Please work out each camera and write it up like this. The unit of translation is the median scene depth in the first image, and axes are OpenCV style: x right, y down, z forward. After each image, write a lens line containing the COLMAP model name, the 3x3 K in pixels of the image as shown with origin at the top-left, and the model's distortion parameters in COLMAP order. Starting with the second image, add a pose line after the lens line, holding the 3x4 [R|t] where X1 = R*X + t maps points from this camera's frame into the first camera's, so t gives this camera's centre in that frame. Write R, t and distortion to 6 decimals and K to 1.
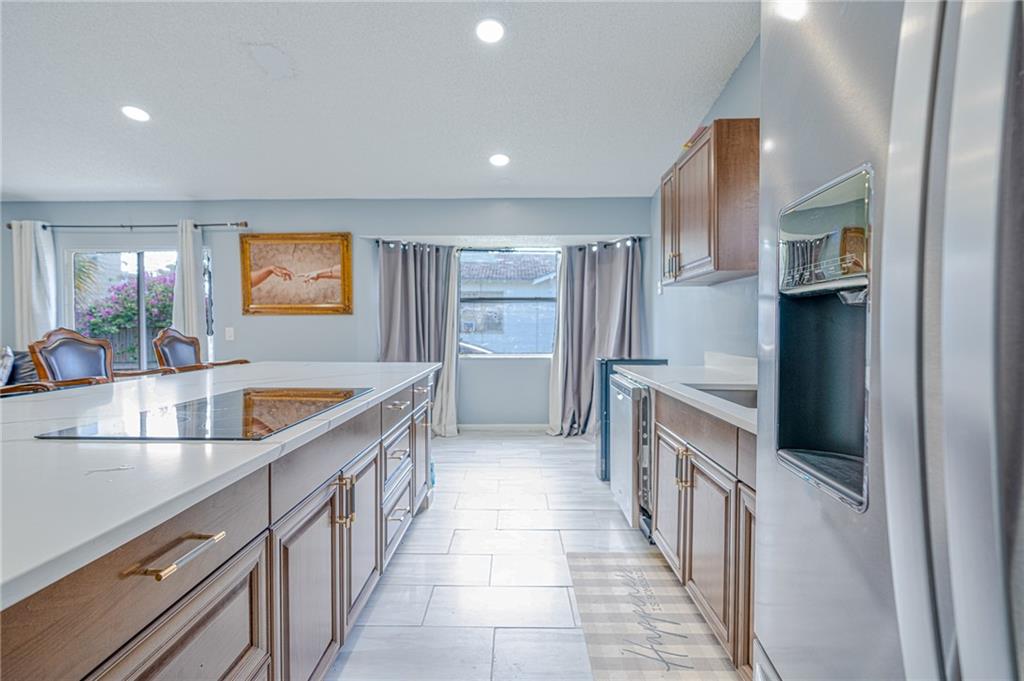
lens RADIAL K [[481.7, 0, 517.1], [0, 481.7, 336.5], [0, 0, 1]] dist [-0.004452, -0.000696]
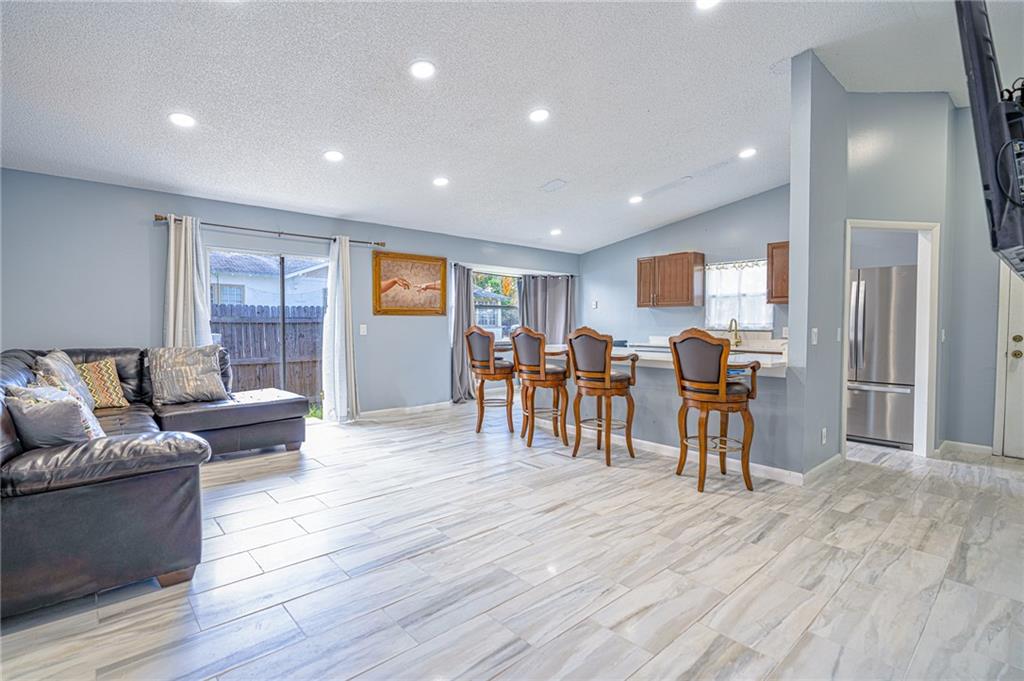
lens RADIAL K [[477.9, 0, 500.7], [0, 477.9, 338.2], [0, 0, 1]] dist [-0.002861, 0.000500]
pose [[0.749825, -0.014489, 0.661477, -1.157078], [0.005778, 0.999865, 0.015351, -0.000339], [-0.661611, -0.007688, 0.749808, -0.164356]]
